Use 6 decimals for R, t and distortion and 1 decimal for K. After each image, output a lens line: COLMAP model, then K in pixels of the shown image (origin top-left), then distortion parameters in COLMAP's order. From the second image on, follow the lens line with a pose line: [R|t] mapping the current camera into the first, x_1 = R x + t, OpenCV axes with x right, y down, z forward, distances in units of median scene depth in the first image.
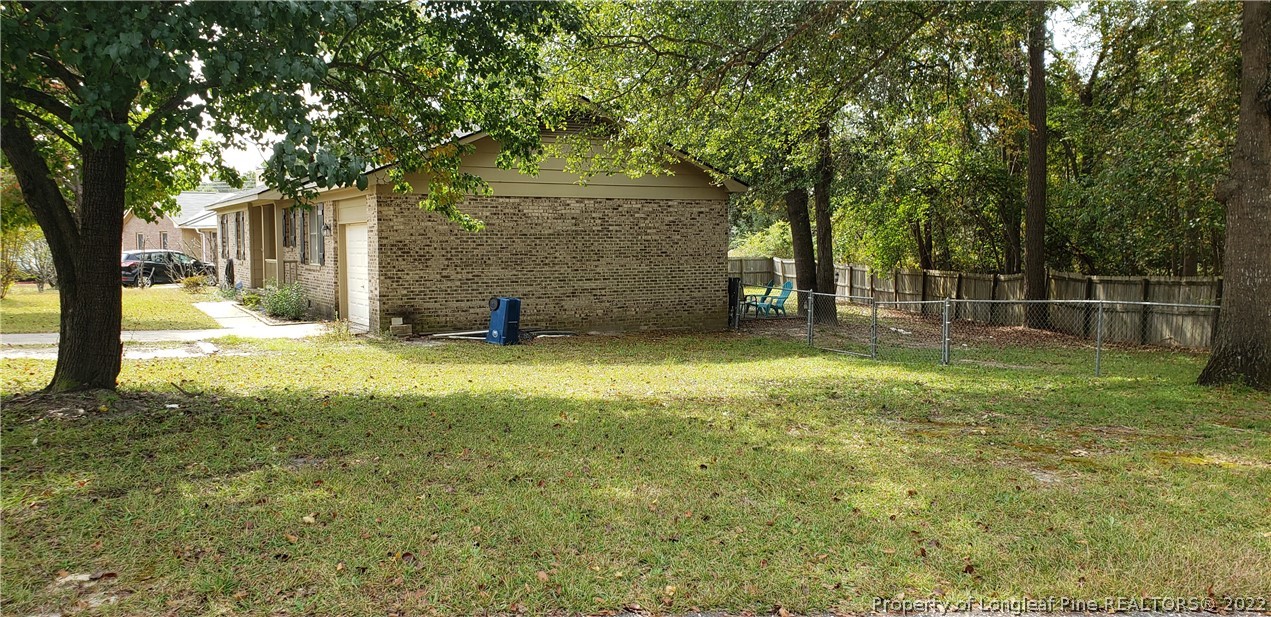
lens RADIAL K [[902.7, 0, 635.5], [0, 902.7, 308.5], [0, 0, 1]] dist [0.038735, -0.000737]
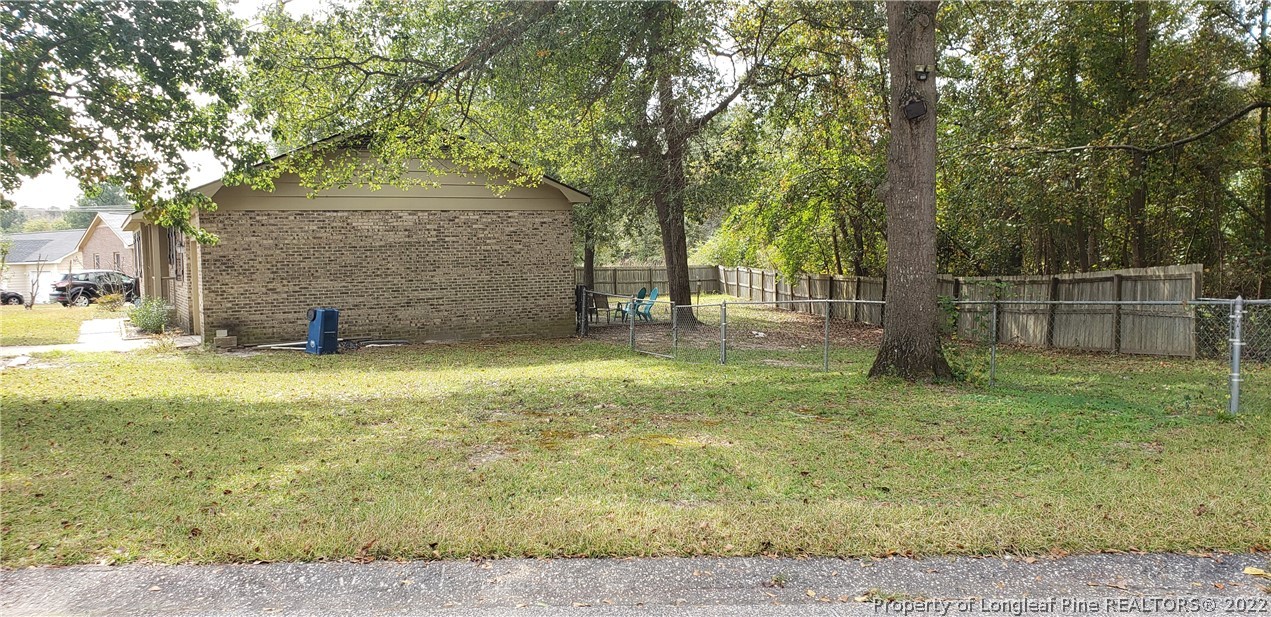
lens RADIAL K [[893.8, 0, 635.5], [0, 893.8, 308.5], [0, 0, 1]] dist [-0.001549, -0.001693]
pose [[0.999727, -0.019351, -0.013087, 0.202701], [0.019193, 0.999743, -0.012050, 0.006330], [0.013317, 0.011796, 0.999842, -0.012818]]
